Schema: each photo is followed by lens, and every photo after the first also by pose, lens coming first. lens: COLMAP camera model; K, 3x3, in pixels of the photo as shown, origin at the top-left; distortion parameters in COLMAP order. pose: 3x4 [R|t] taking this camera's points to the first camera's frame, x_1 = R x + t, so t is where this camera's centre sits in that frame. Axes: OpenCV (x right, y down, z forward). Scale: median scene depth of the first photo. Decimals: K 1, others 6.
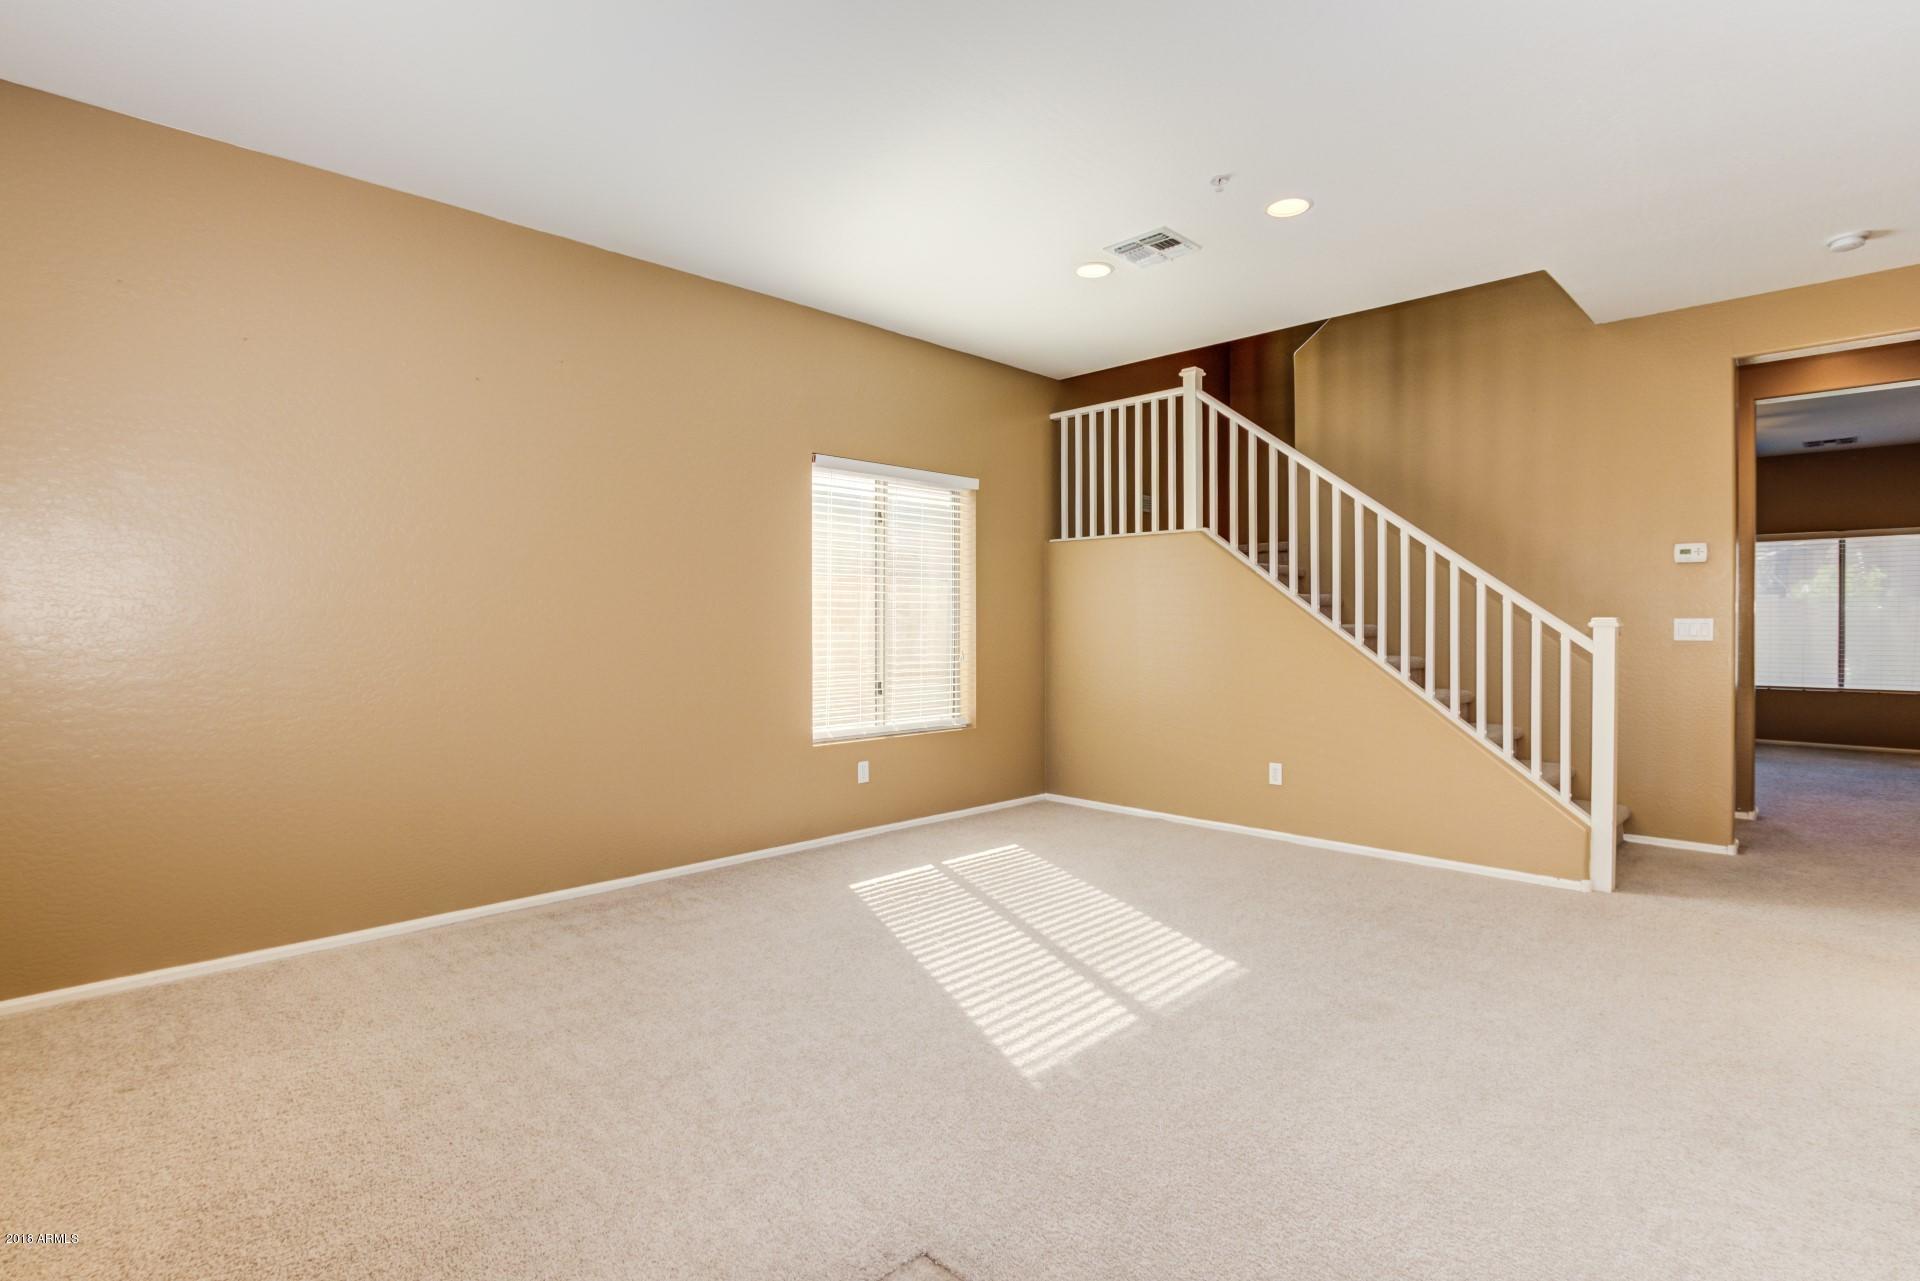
lens RADIAL K [[941.1, 0, 968.8], [0, 941.1, 628.7], [0, 0, 1]] dist [-0.016781, 0.003428]
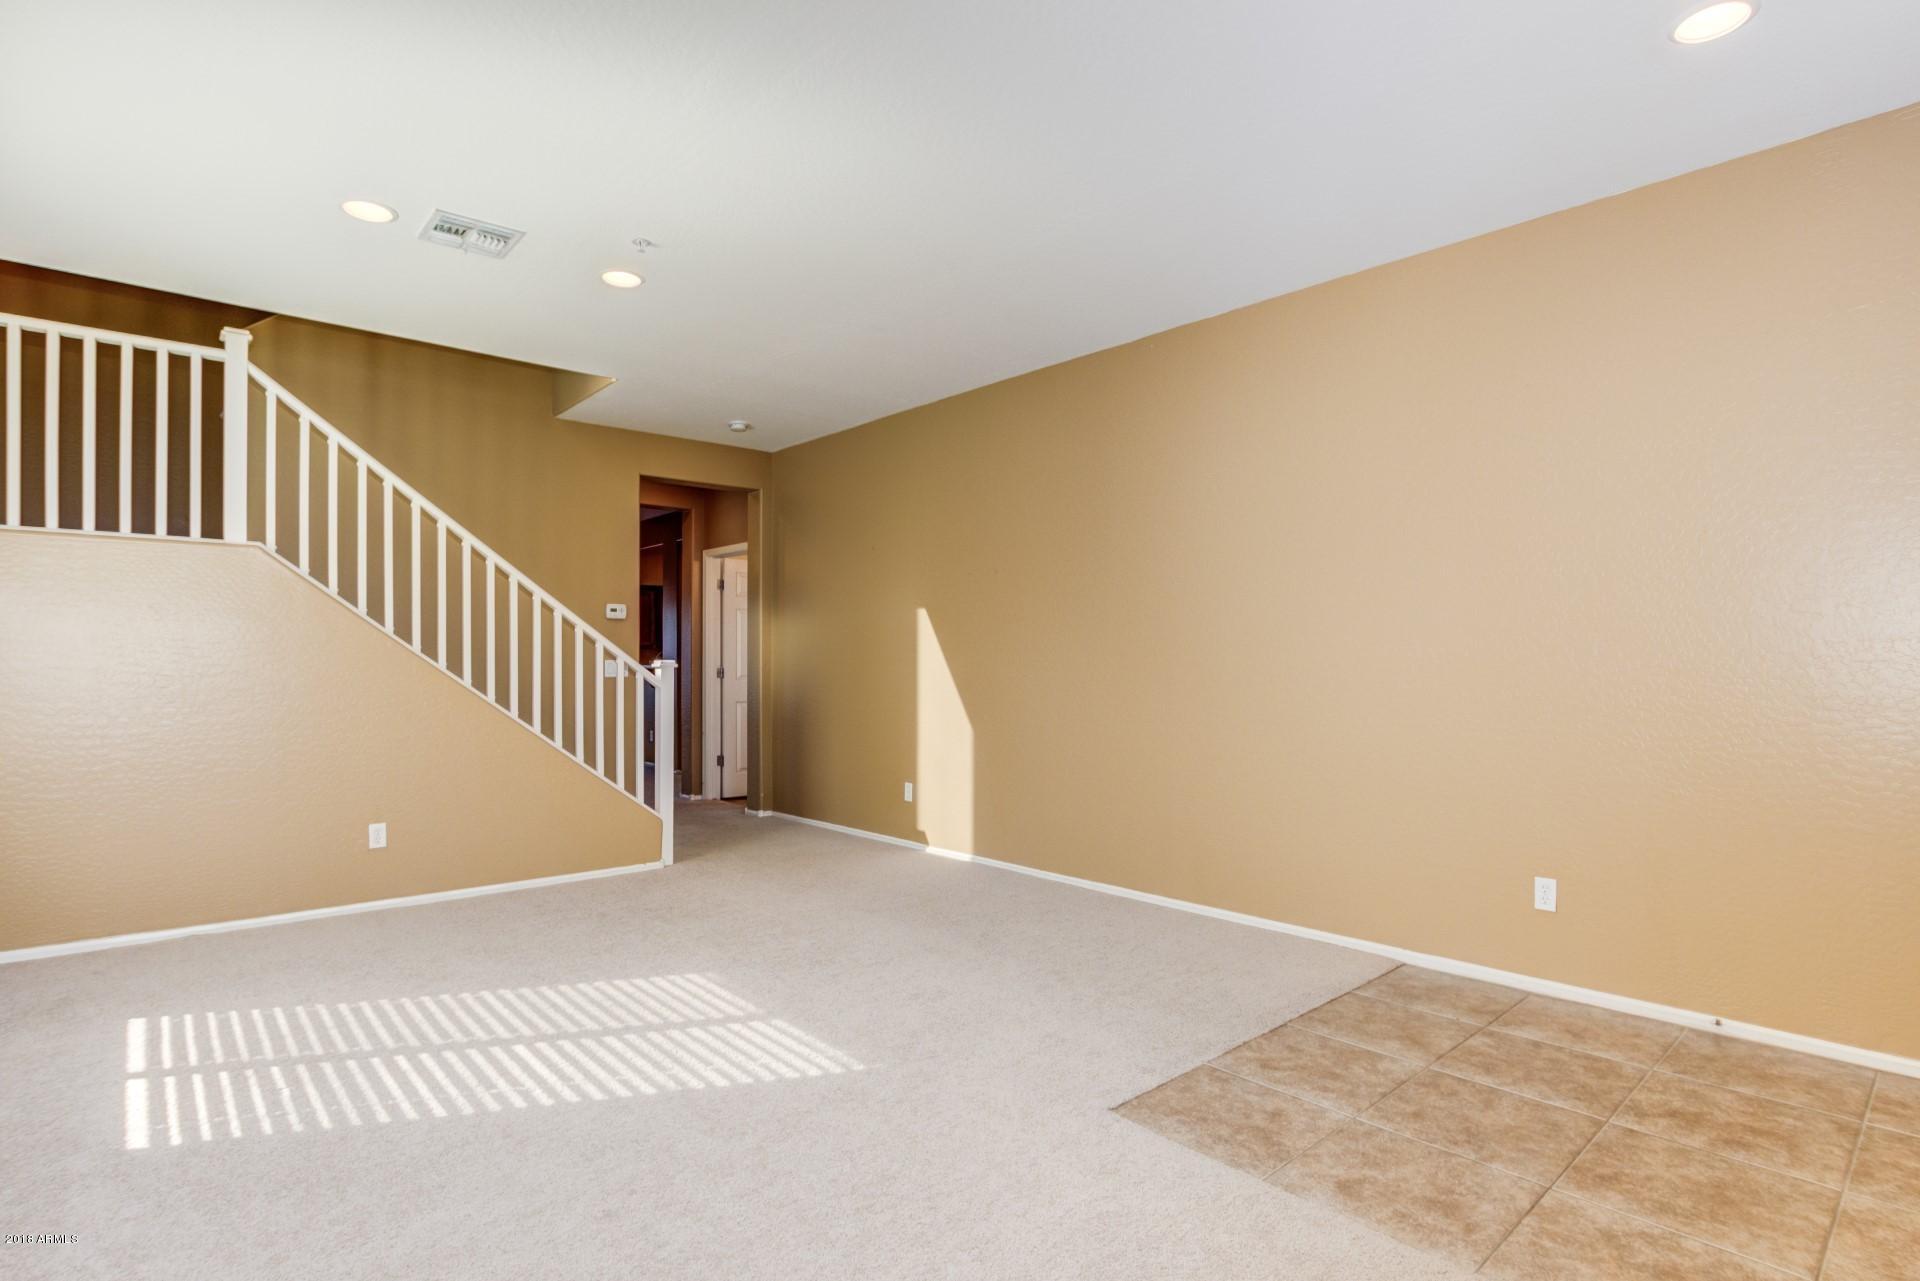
lens RADIAL K [[941.1, 0, 969.5], [0, 941.1, 653.5], [0, 0, 1]] dist [-0.016781, 0.003428]
pose [[0.071086, 0.010609, 0.997414, -0.566307], [0.008605, 0.999900, -0.011248, -0.001561], [-0.997433, 0.009382, 0.070988, 0.429189]]
